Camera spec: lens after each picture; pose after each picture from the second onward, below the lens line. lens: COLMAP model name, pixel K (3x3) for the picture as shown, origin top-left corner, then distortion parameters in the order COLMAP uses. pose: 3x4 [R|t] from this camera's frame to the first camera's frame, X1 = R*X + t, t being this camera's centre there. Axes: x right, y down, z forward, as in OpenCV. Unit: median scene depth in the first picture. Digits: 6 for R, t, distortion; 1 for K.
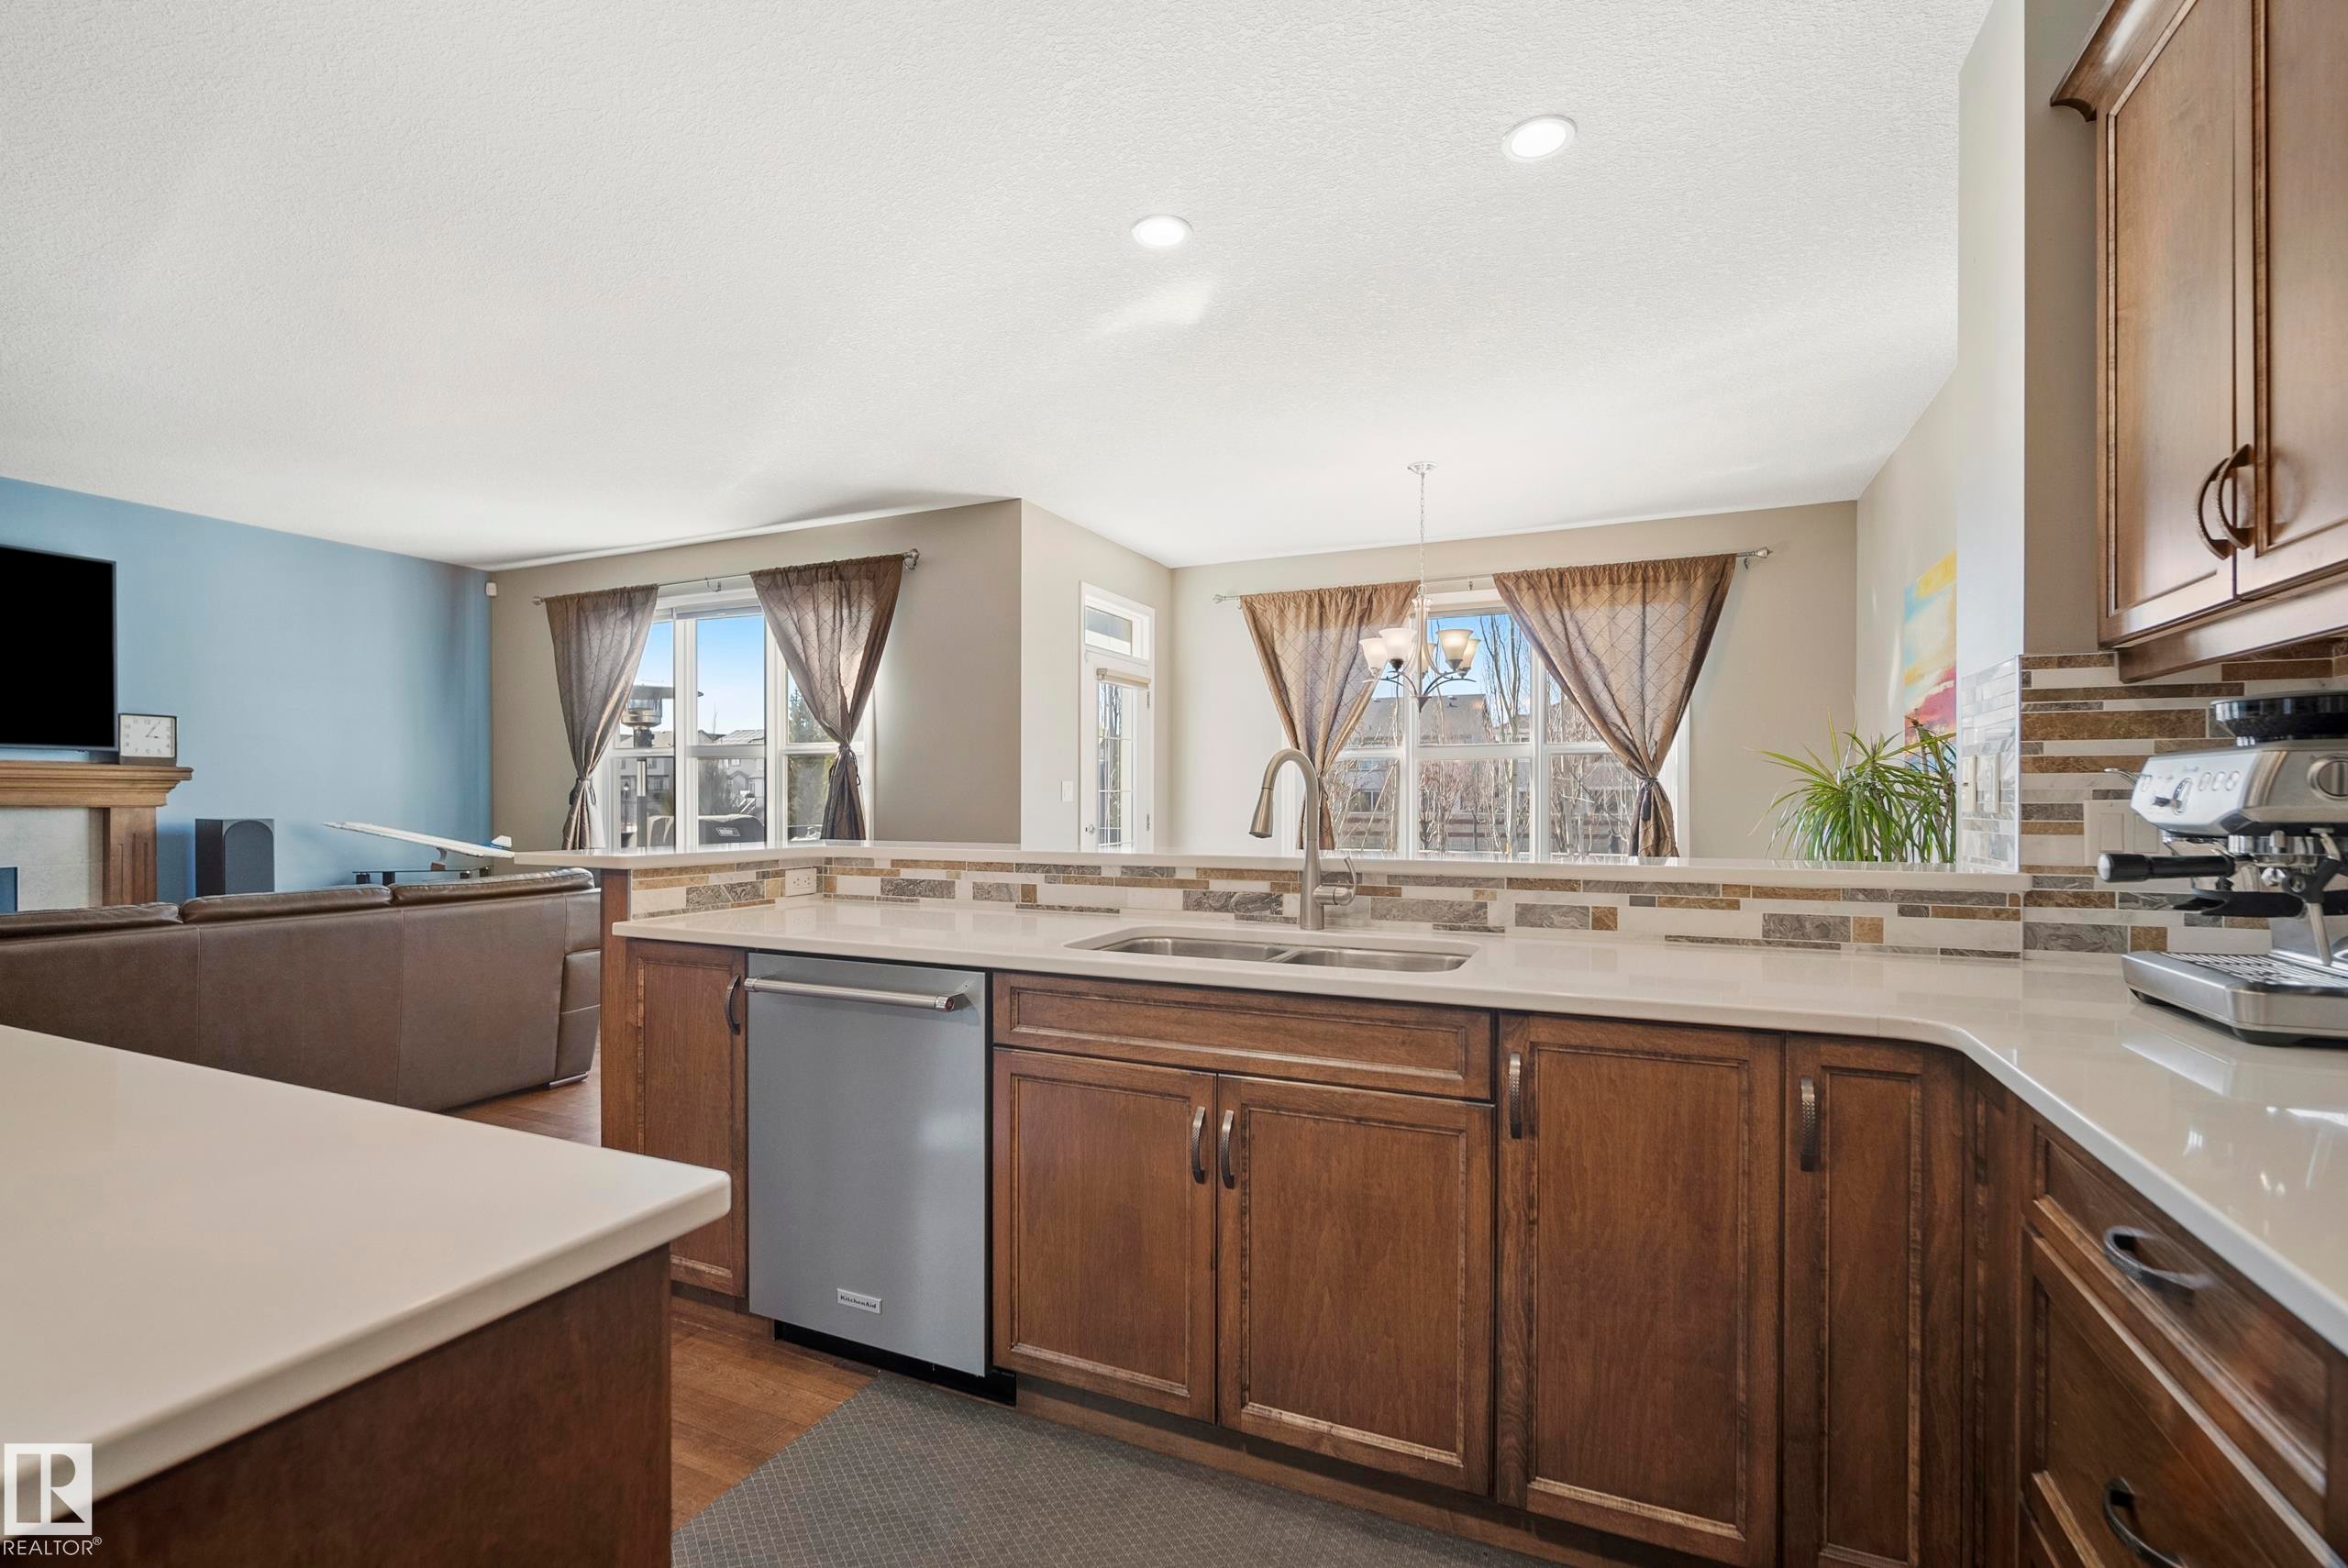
lens RADIAL K [[1044.0, 0, 1171.3], [0, 1044.0, 805.2], [0, 0, 1]] dist [-0.013686, 0.005332]
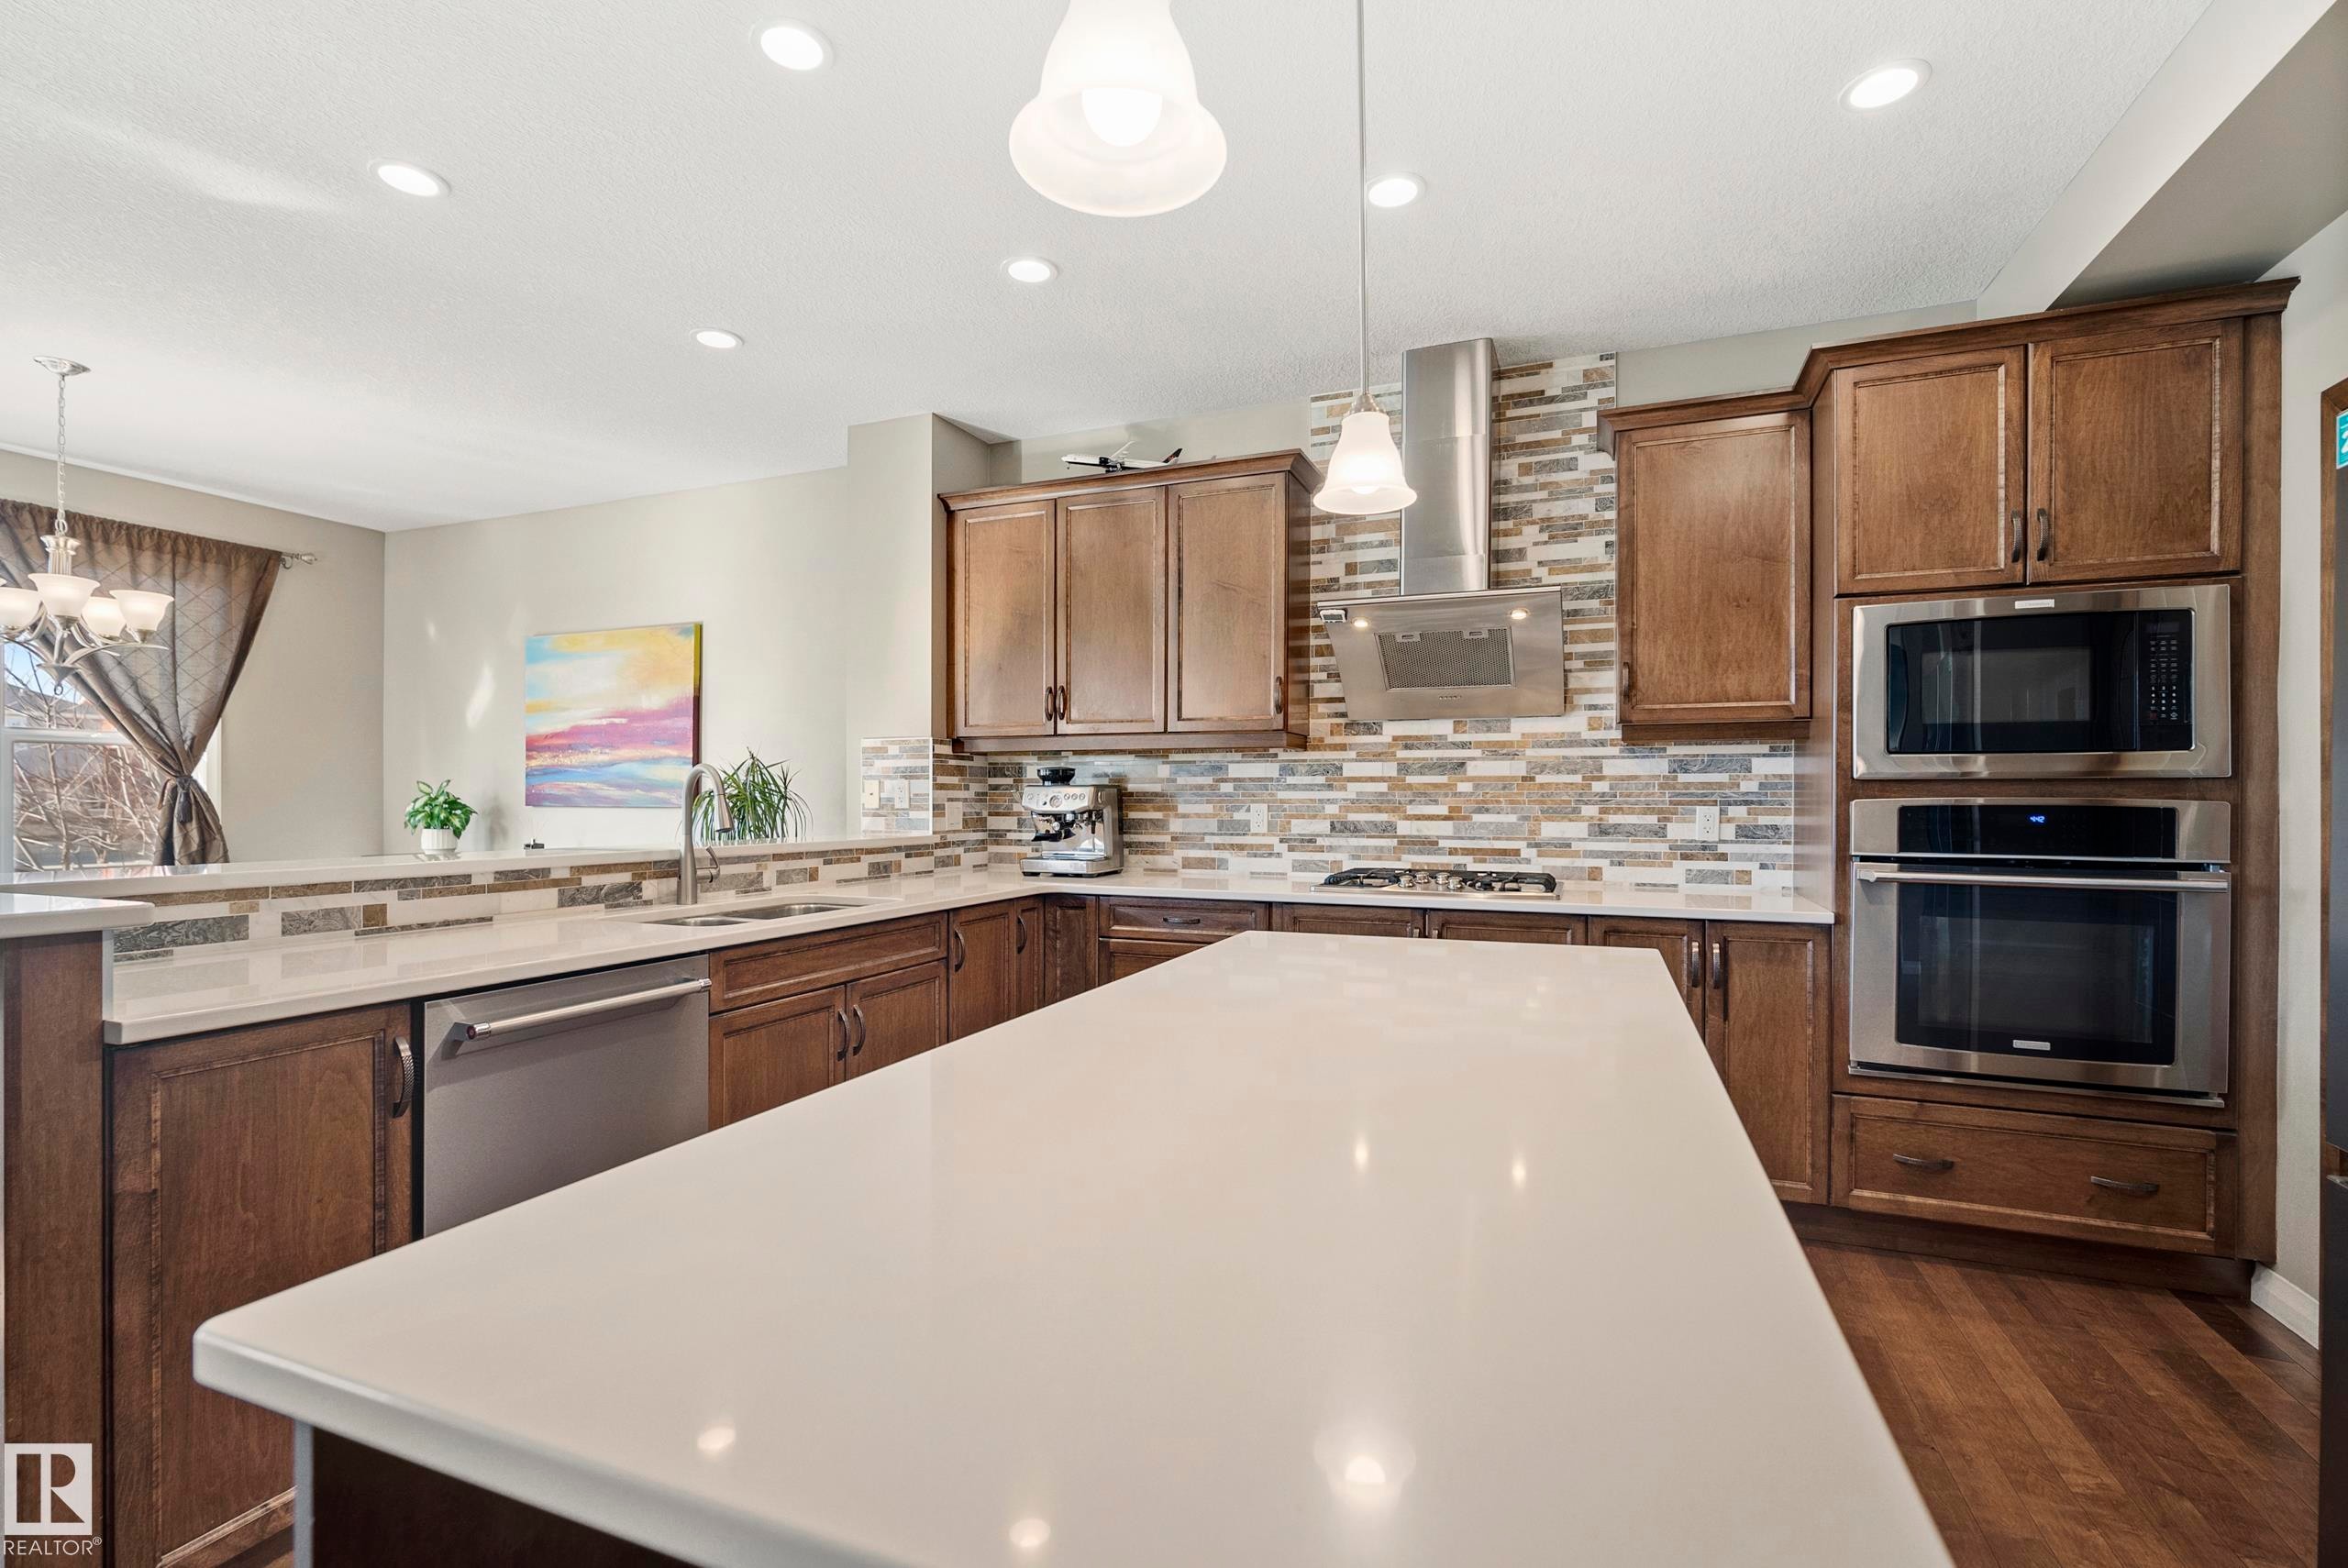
lens RADIAL K [[1040.6, 0, 1174.1], [0, 1040.6, 799.8], [0, 0, 1]] dist [-0.014343, 0.004619]
pose [[-0.039011, -0.001156, 0.999238, -0.962035], [0.003384, 0.999993, 0.001289, -0.007296], [-0.999233, 0.003431, -0.039007, 0.377549]]
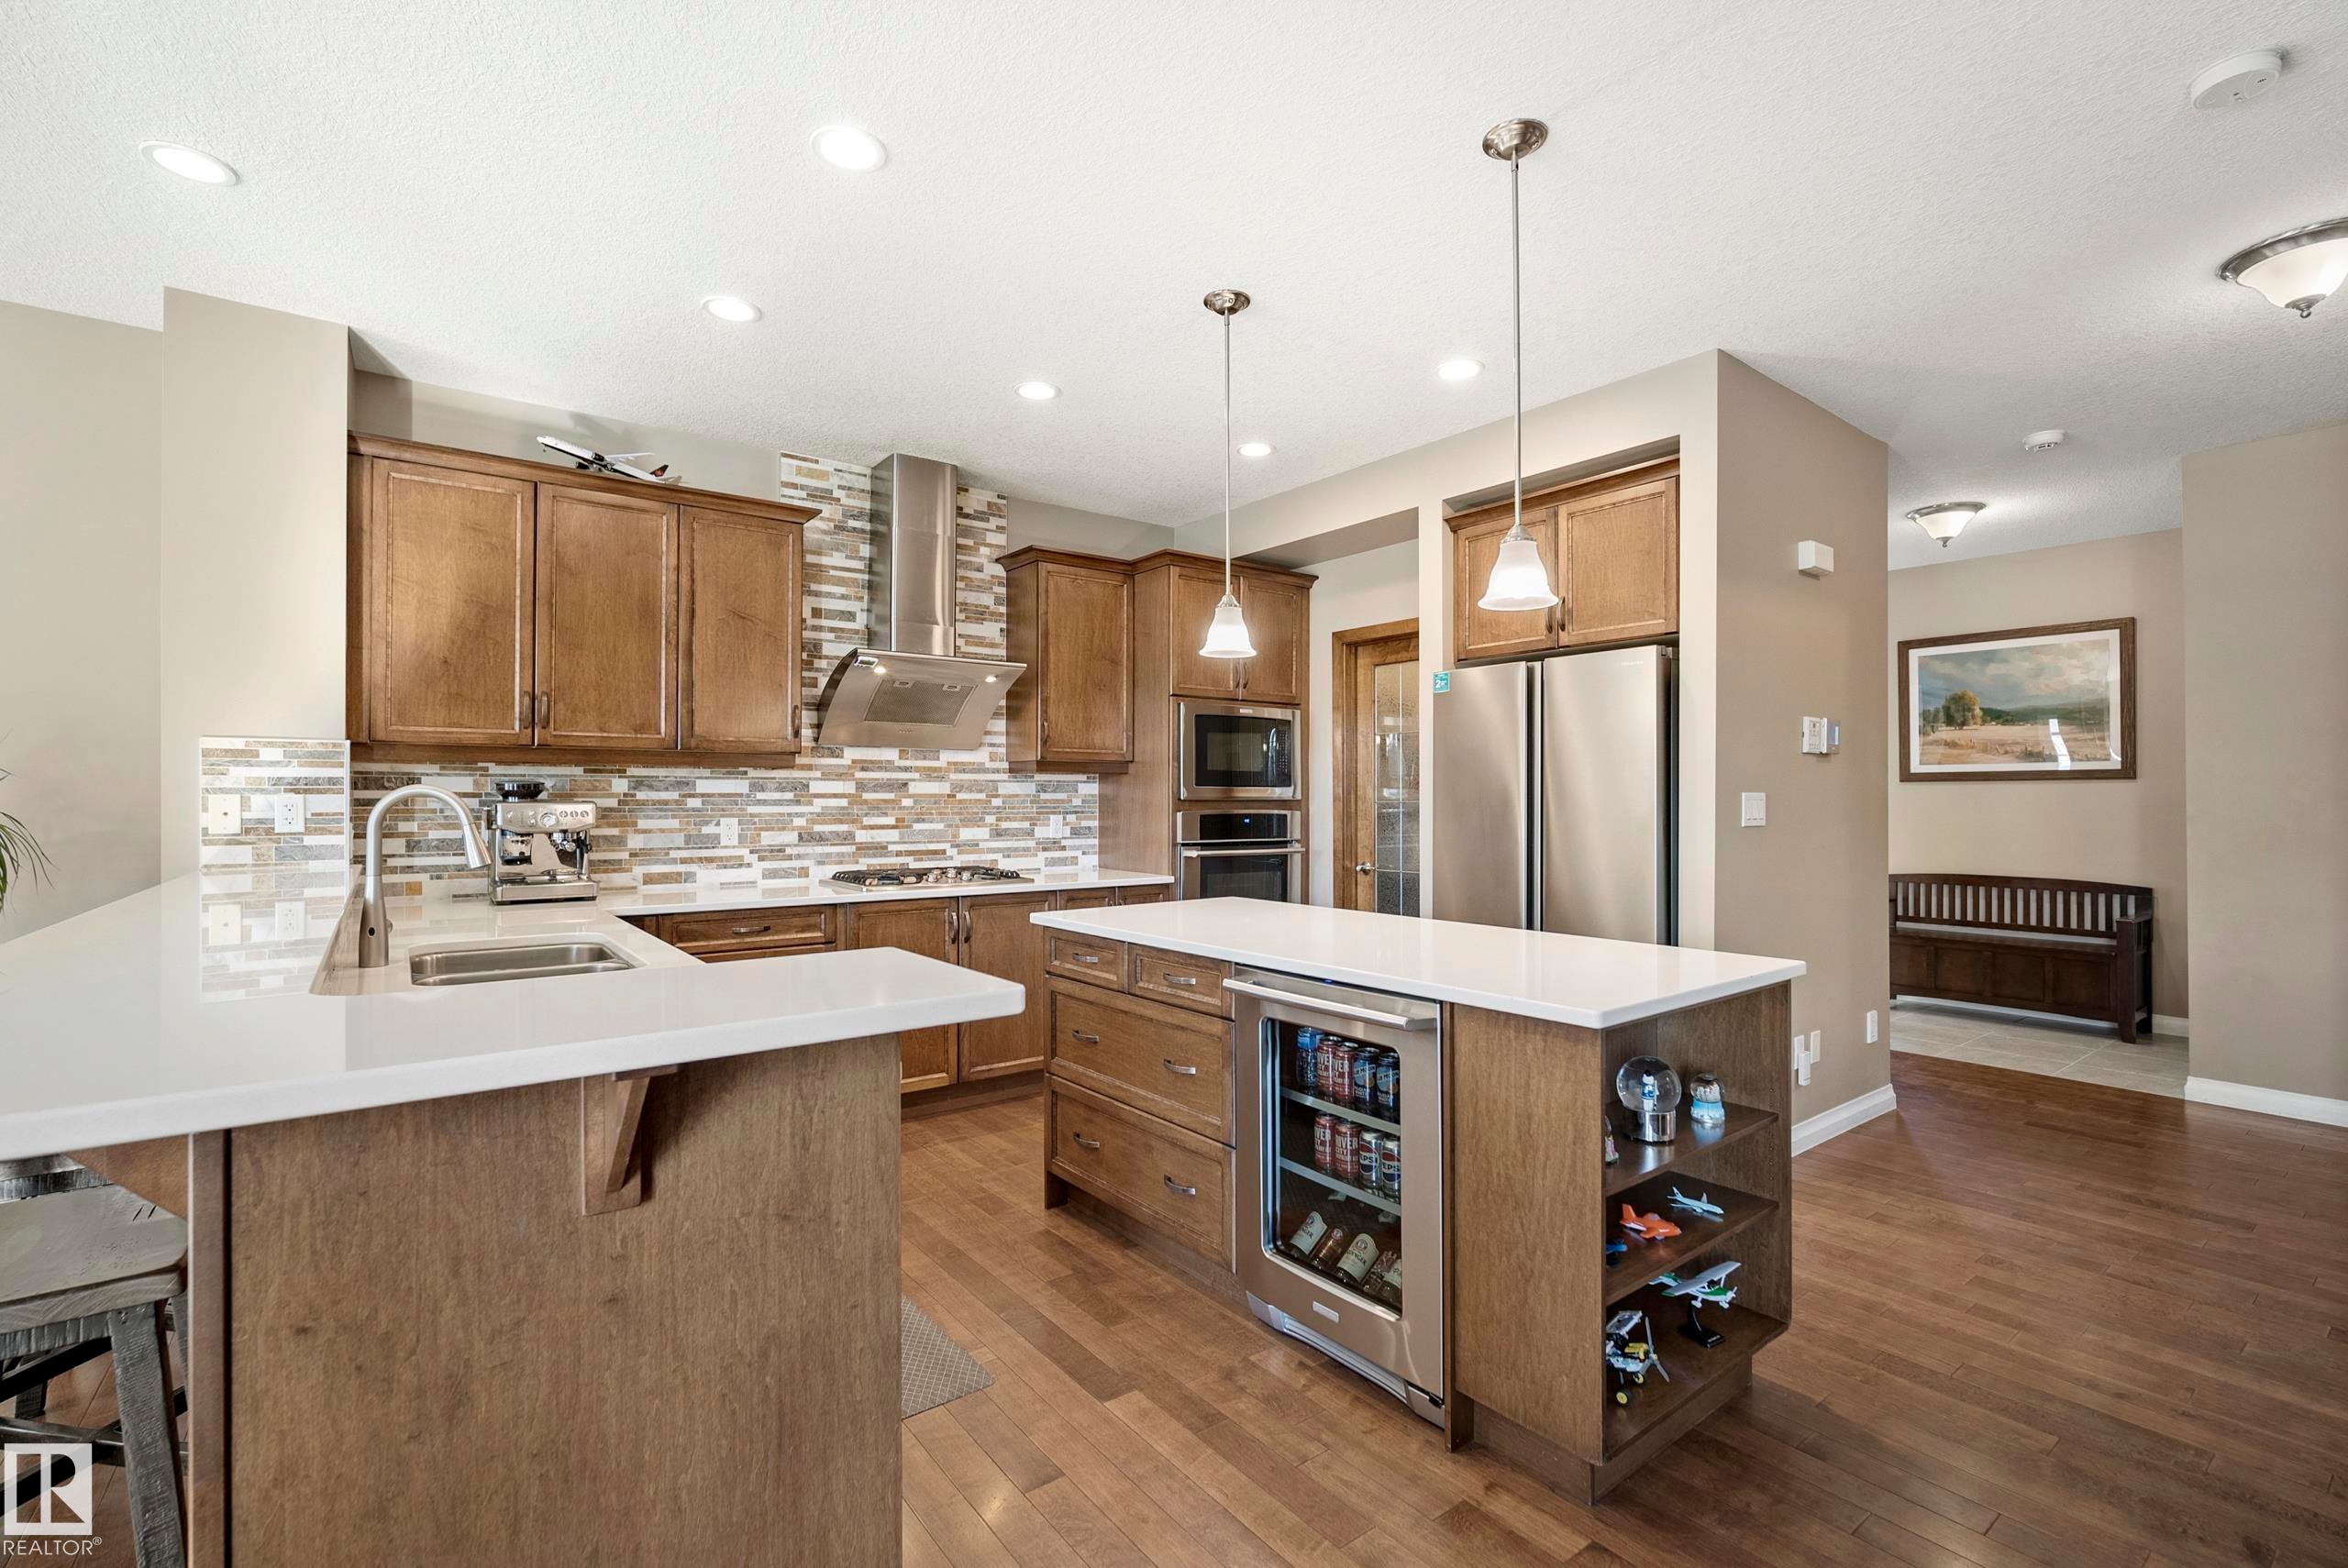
lens RADIAL K [[1036.7, 0, 1170.7], [0, 1036.7, 791.2], [0, 0, 1]] dist [-0.014405, 0.005092]
pose [[-0.877872, 0.002146, 0.478891, -0.822292], [0.001726, 0.999998, -0.001318, -0.036264], [-0.478892, -0.000330, -0.877874, 1.241247]]
